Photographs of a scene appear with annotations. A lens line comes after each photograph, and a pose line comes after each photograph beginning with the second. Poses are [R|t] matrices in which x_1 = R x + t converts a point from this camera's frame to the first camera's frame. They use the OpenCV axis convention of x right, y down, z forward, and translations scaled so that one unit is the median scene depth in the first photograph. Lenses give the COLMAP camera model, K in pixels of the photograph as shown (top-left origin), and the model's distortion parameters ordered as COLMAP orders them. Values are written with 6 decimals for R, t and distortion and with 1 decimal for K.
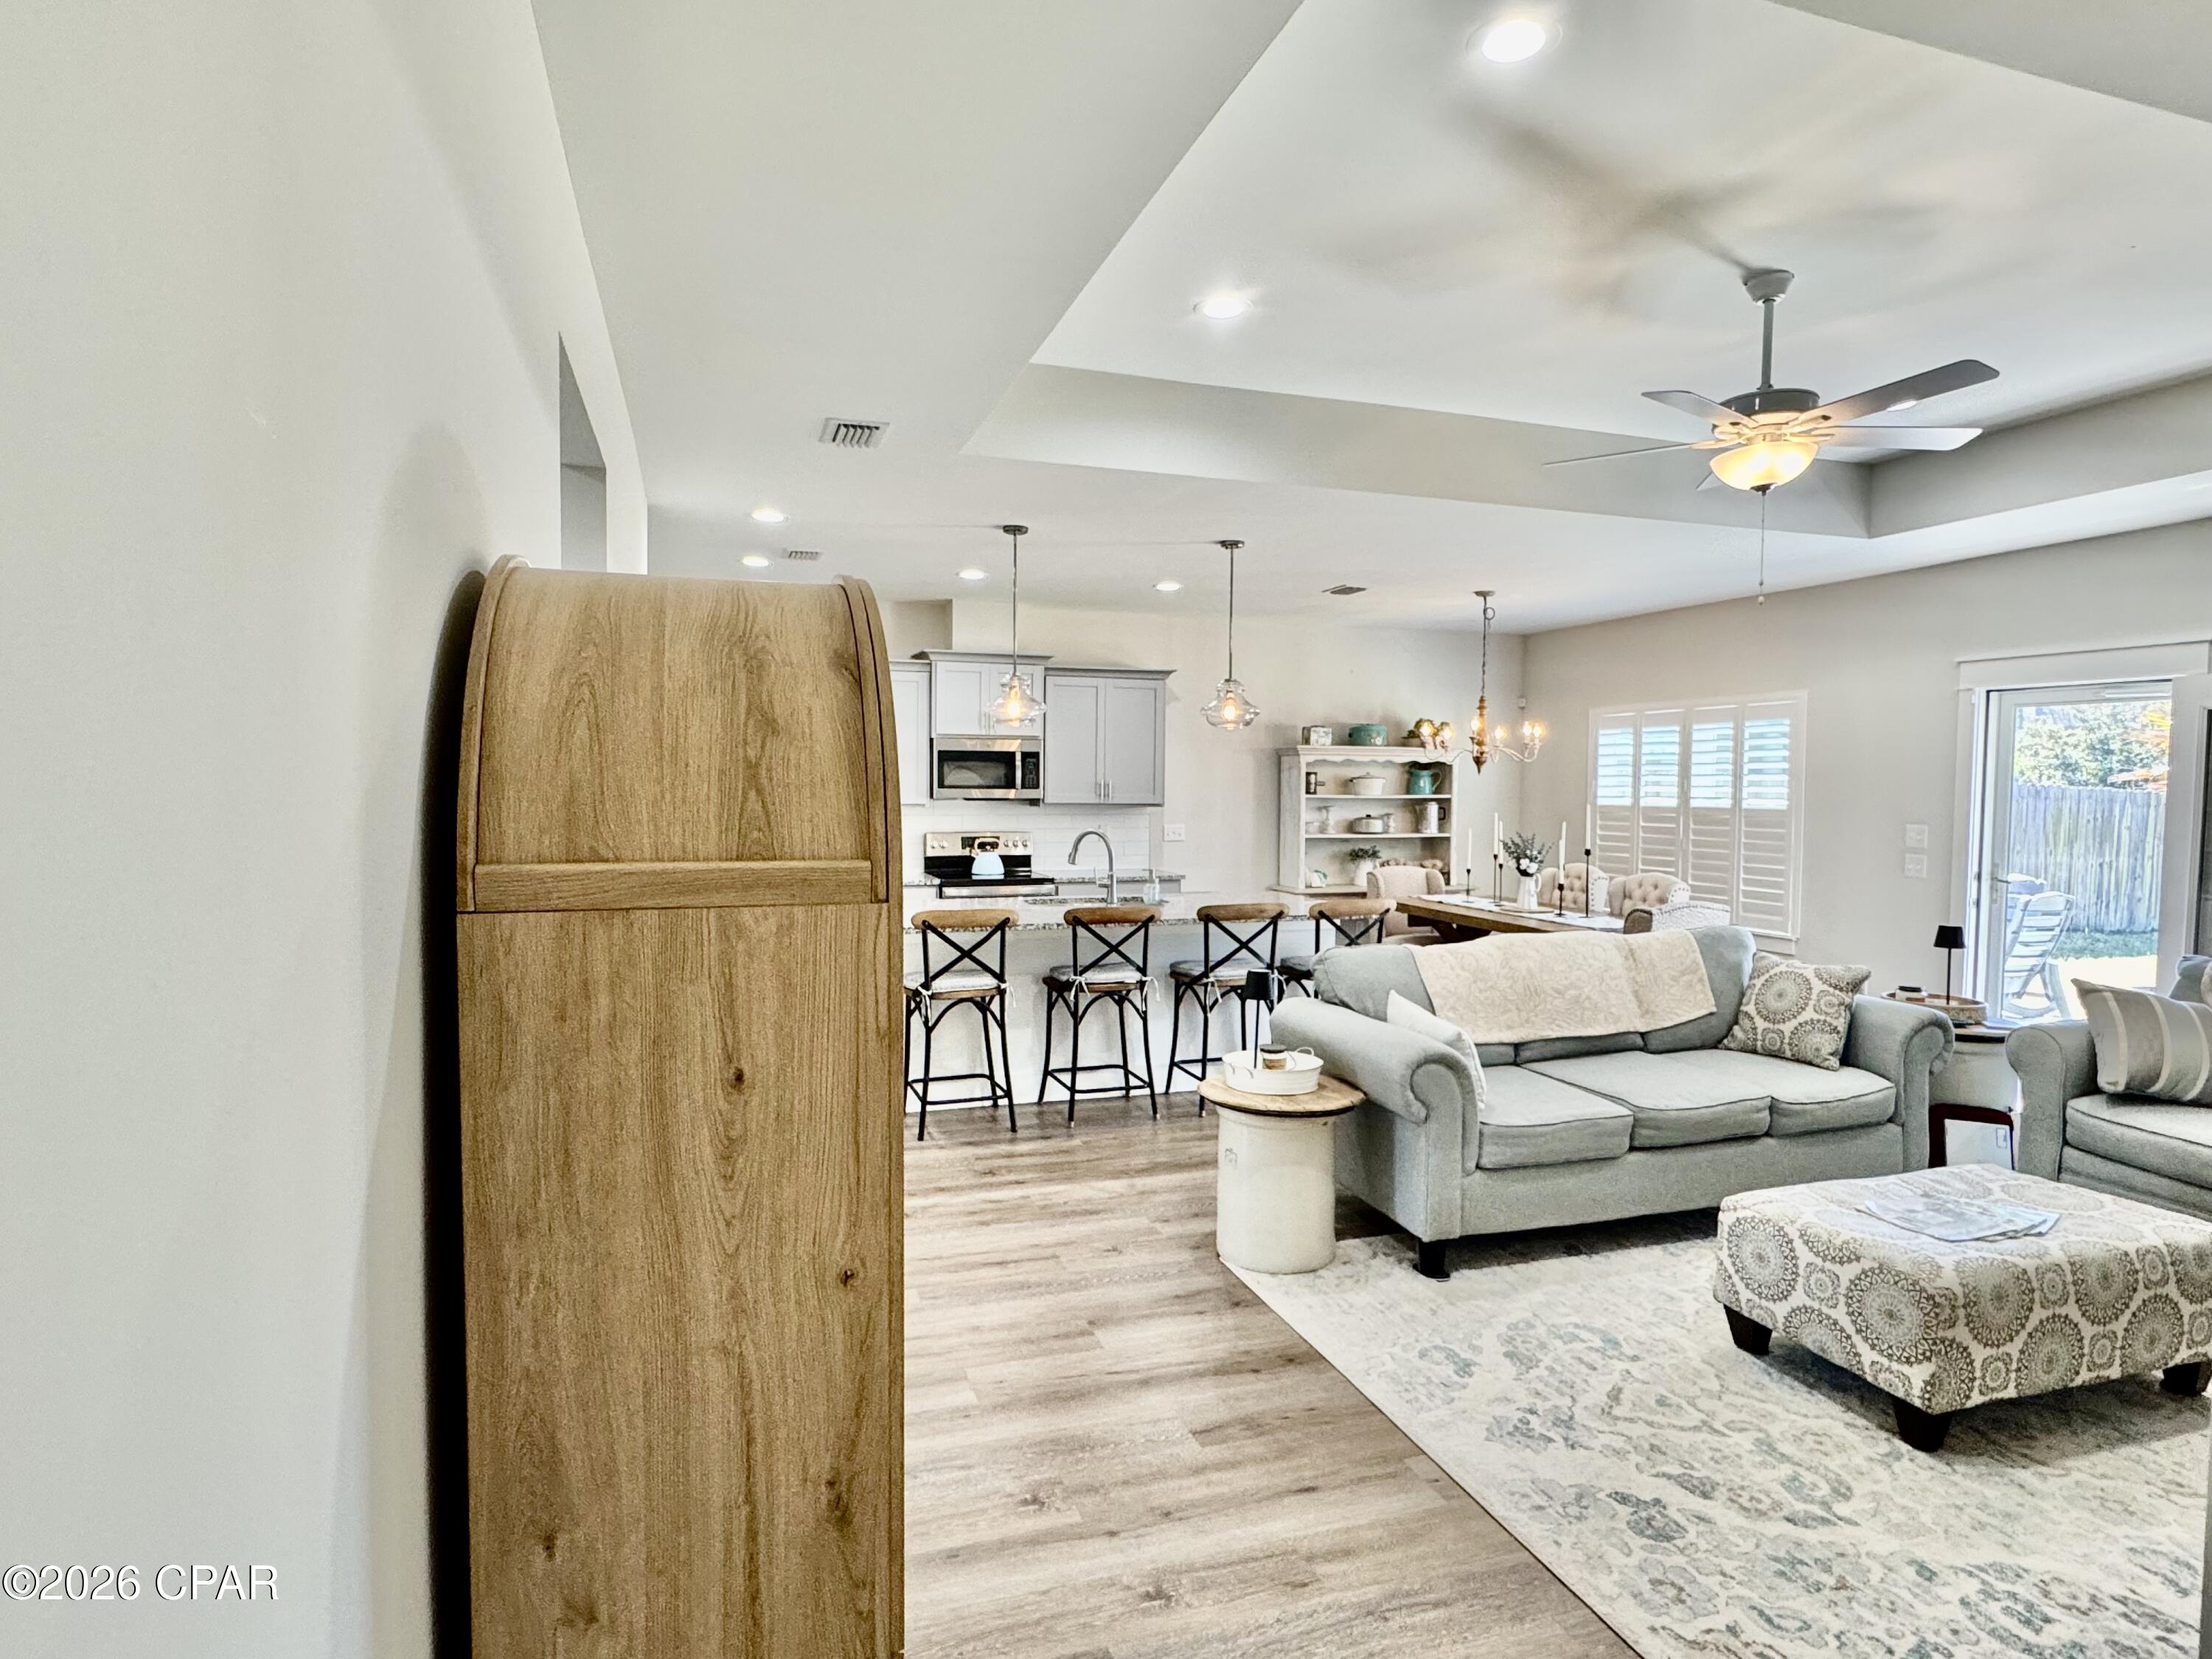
lens RADIAL K [[1195.8, 0, 1098.7], [0, 1195.8, 833.4], [0, 0, 1]] dist [-0.003160, 0.001599]
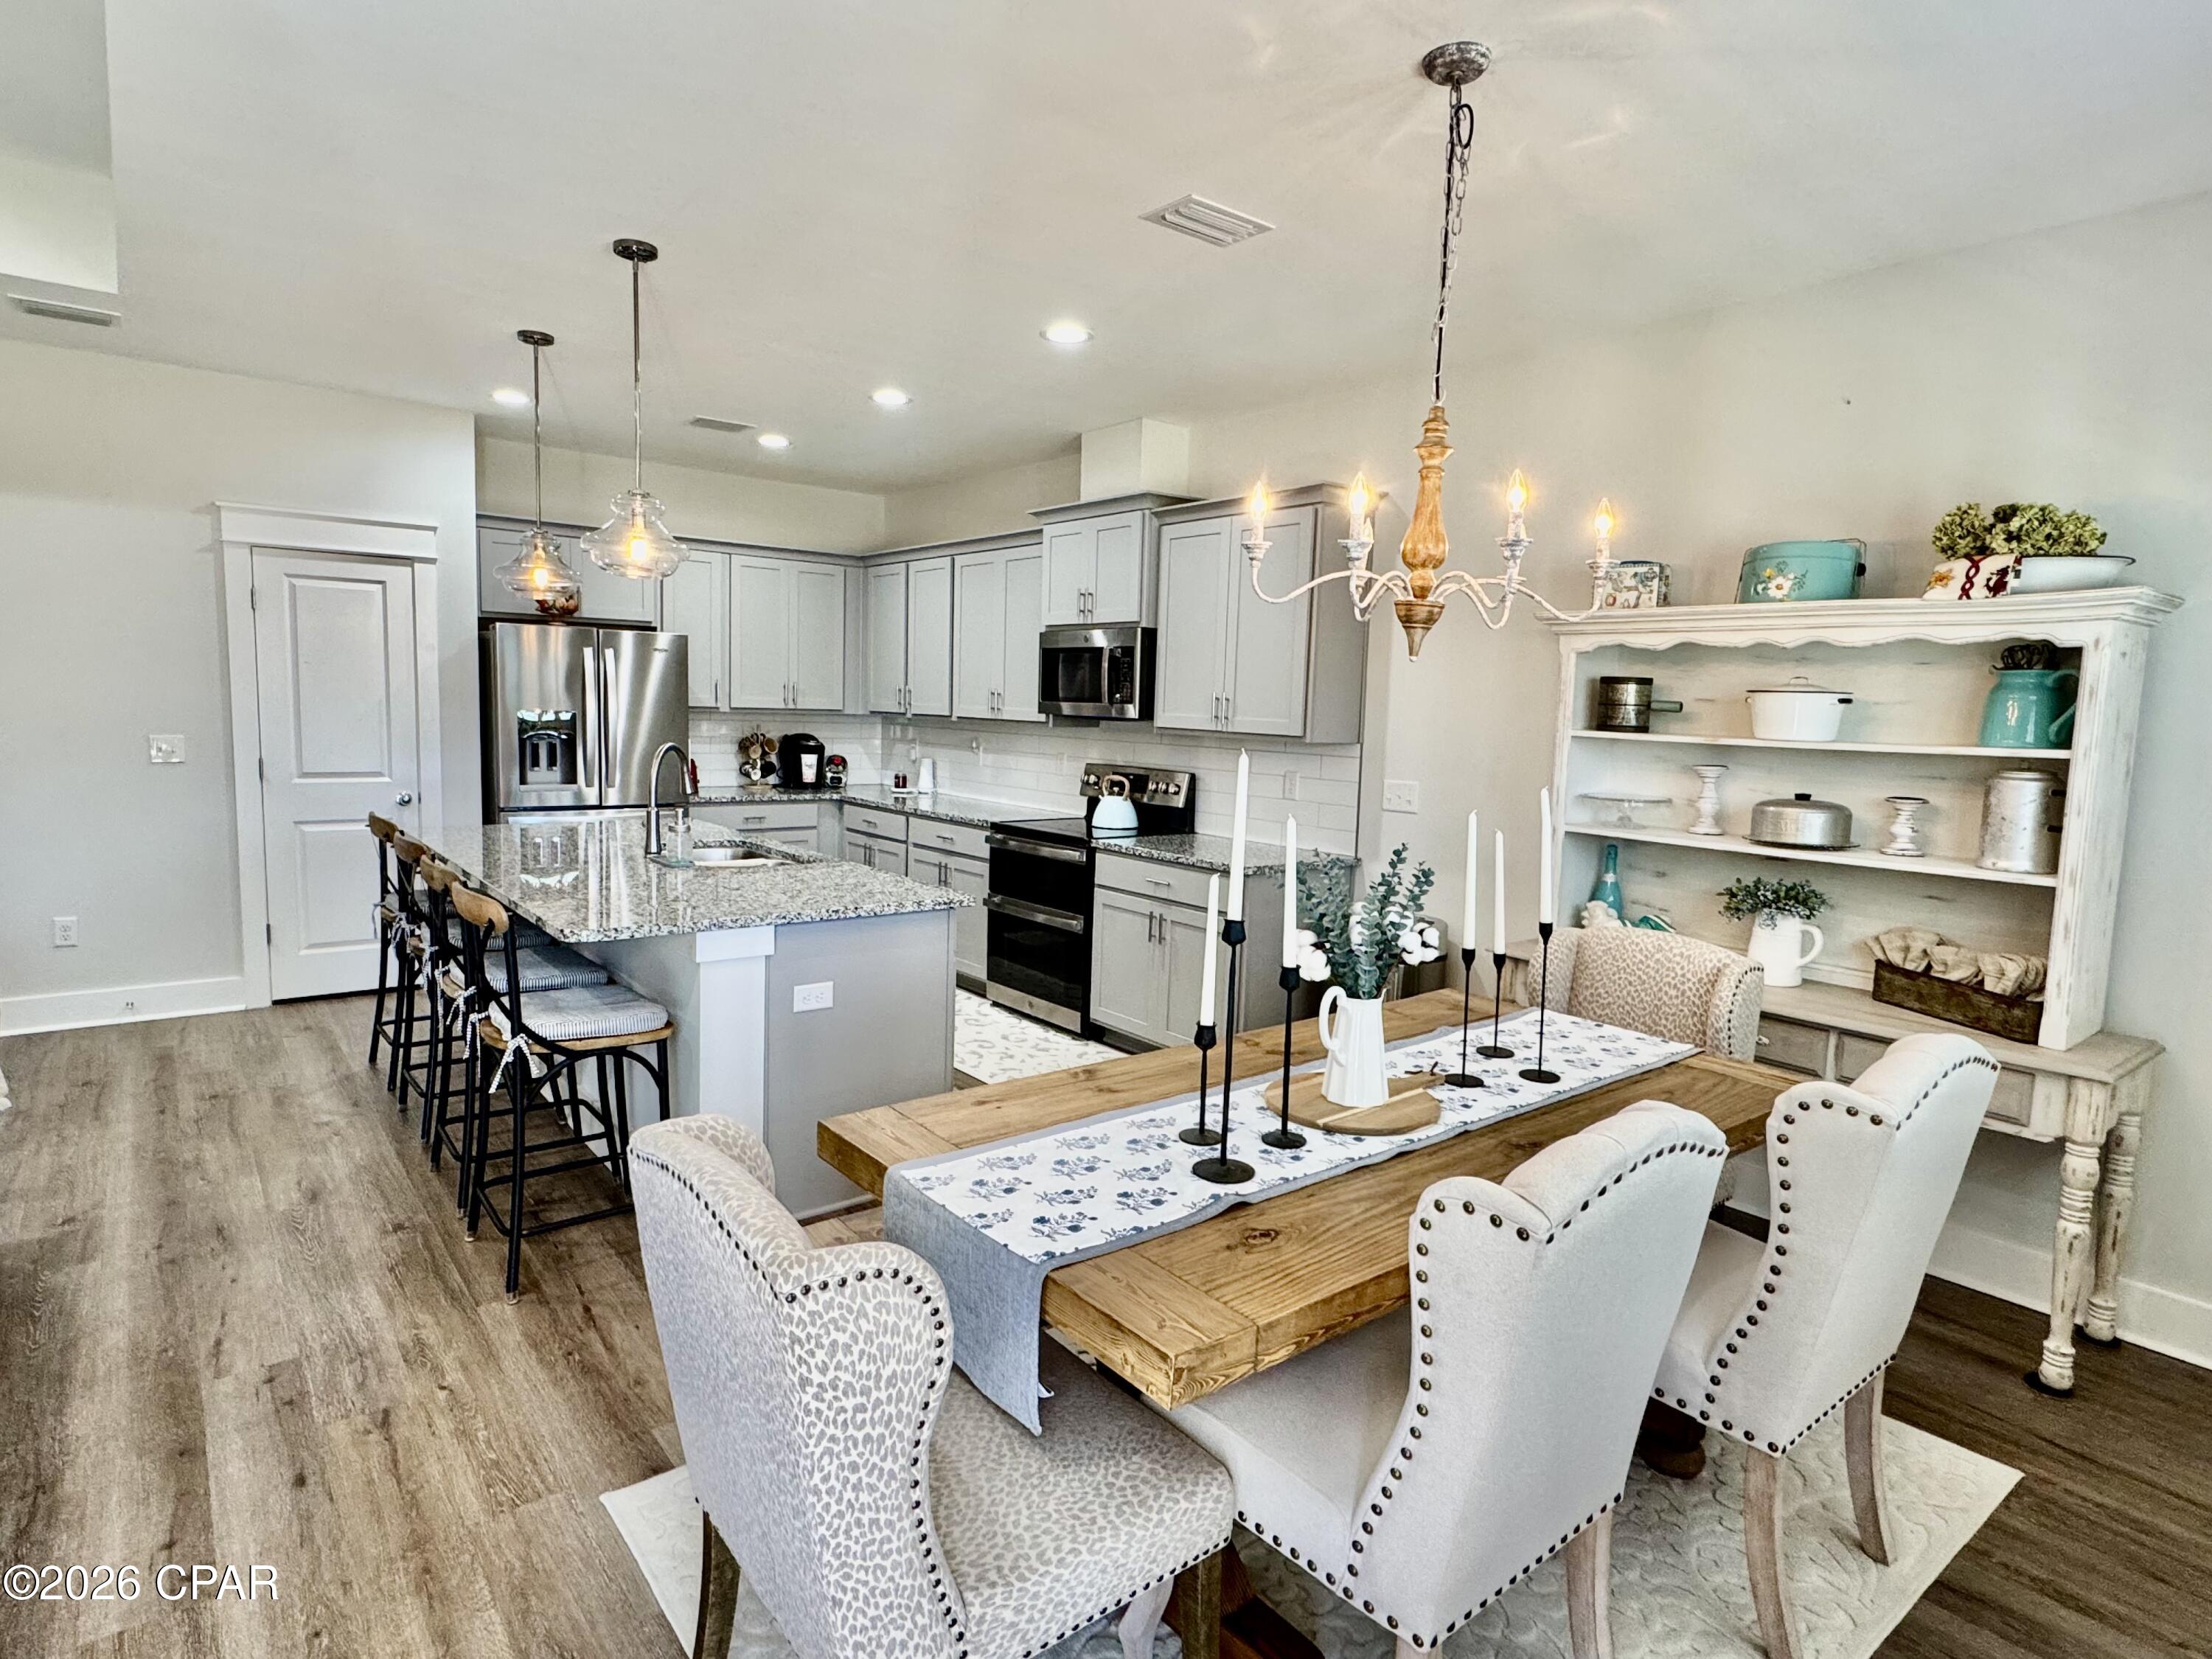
lens RADIAL K [[1195.5, 0, 1090.4], [0, 1195.5, 830.6], [0, 0, 1]] dist [-0.003971, -0.000642]
pose [[0.344016, 0.106024, -0.932959, 0.973660], [-0.070209, 0.993728, 0.087041, -0.041617], [0.936335, 0.035559, 0.349302, 1.324738]]
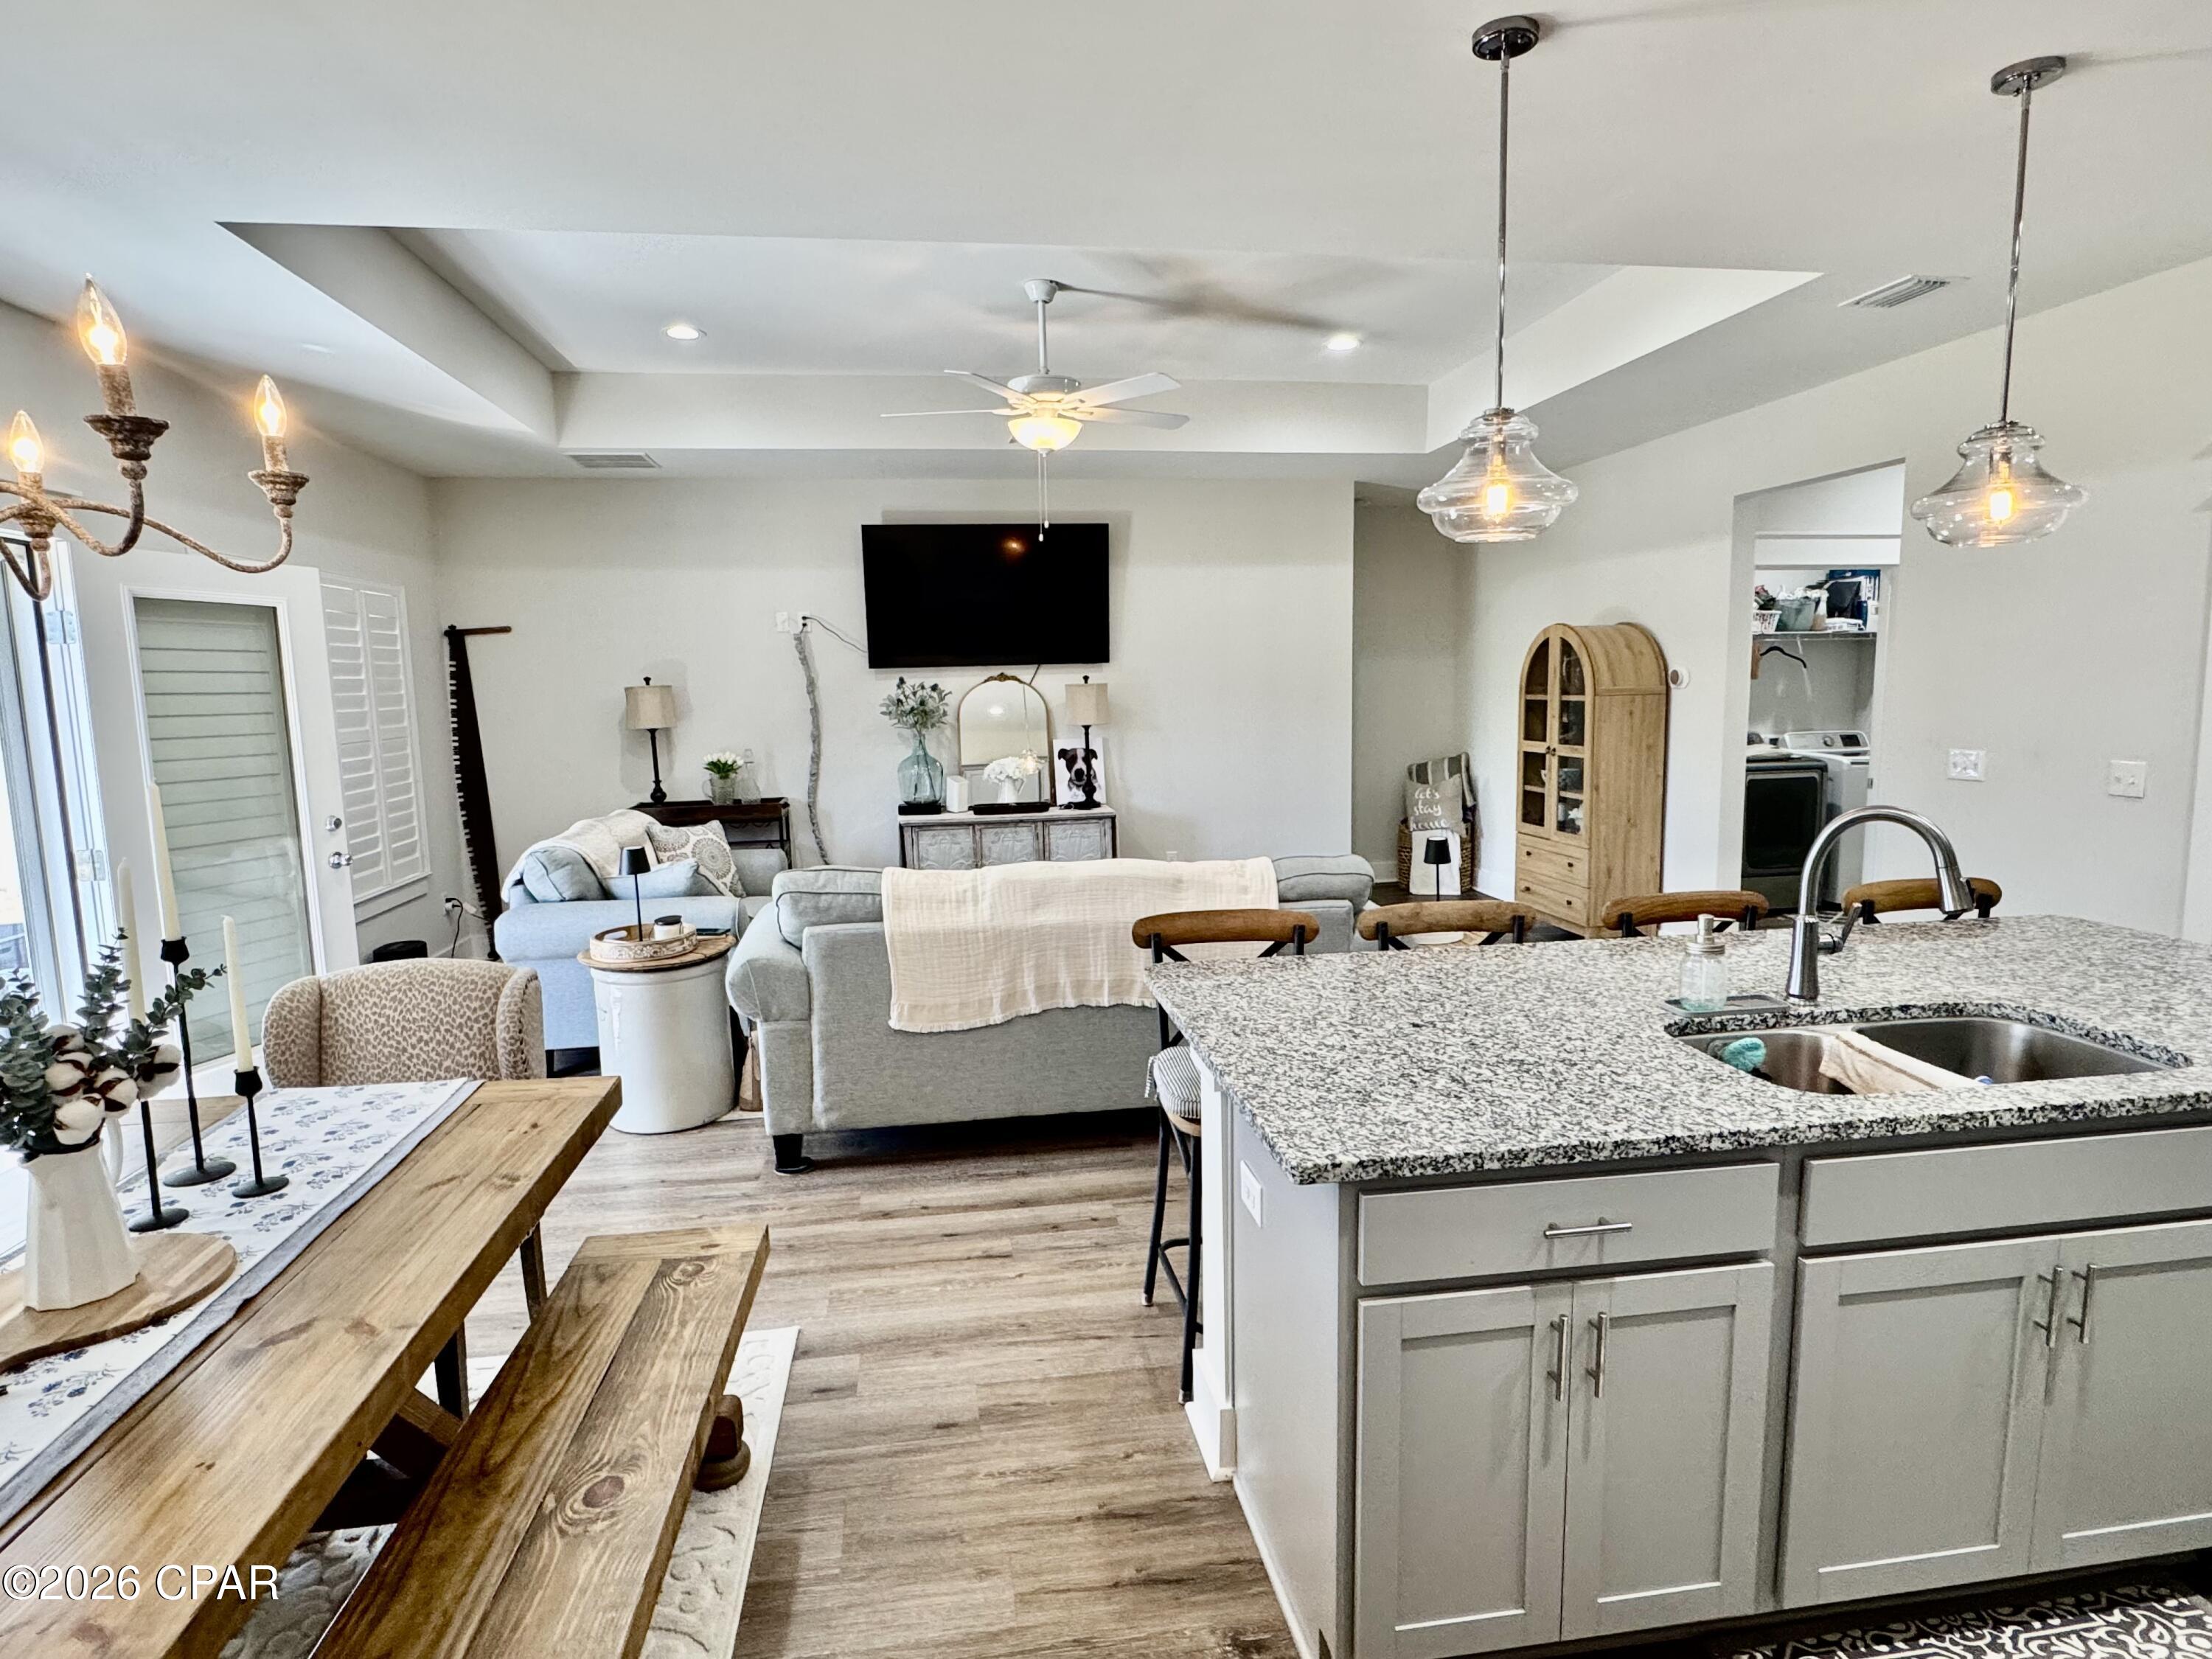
lens RADIAL K [[1195.8, 0, 1098.7], [0, 1195.8, 833.4], [0, 0, 1]] dist [-0.003160, 0.001599]
pose [[-0.986136, -0.009584, 0.165659, 0.225768], [0.019396, 0.984829, 0.172439, -0.083479], [-0.164799, 0.173262, -0.970990, 1.861601]]
